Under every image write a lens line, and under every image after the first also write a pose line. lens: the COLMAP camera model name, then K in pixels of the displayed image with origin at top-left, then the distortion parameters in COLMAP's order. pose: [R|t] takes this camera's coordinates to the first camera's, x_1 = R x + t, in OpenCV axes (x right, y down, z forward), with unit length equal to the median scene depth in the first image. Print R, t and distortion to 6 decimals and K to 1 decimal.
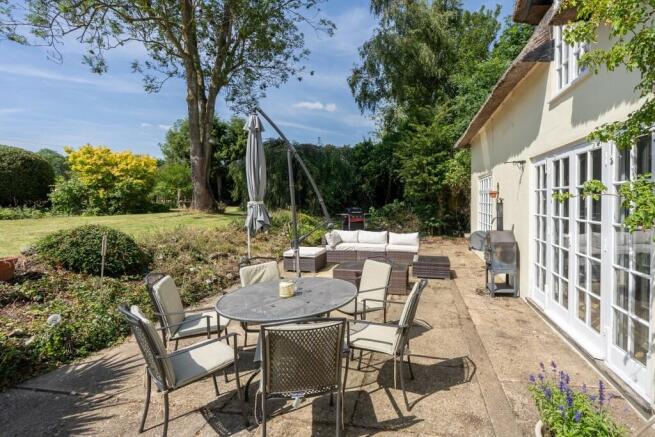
lens RADIAL K [[307.4, 0, 366.4], [0, 307.4, 211.6], [0, 0, 1]] dist [0.001882, 0.000354]
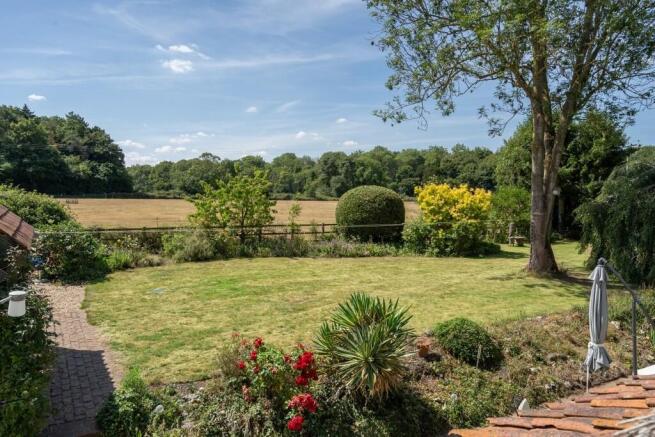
lens RADIAL K [[475.3, 0, 329.8], [0, 475.3, 220.6], [0, 0, 1]] dist [0.009984, -0.001698]
pose [[0.627280, 0.059660, -0.776505, 0.109784], [-0.052500, 0.998033, 0.034269, -0.152662], [0.777022, 0.019270, 0.629178, -0.265726]]
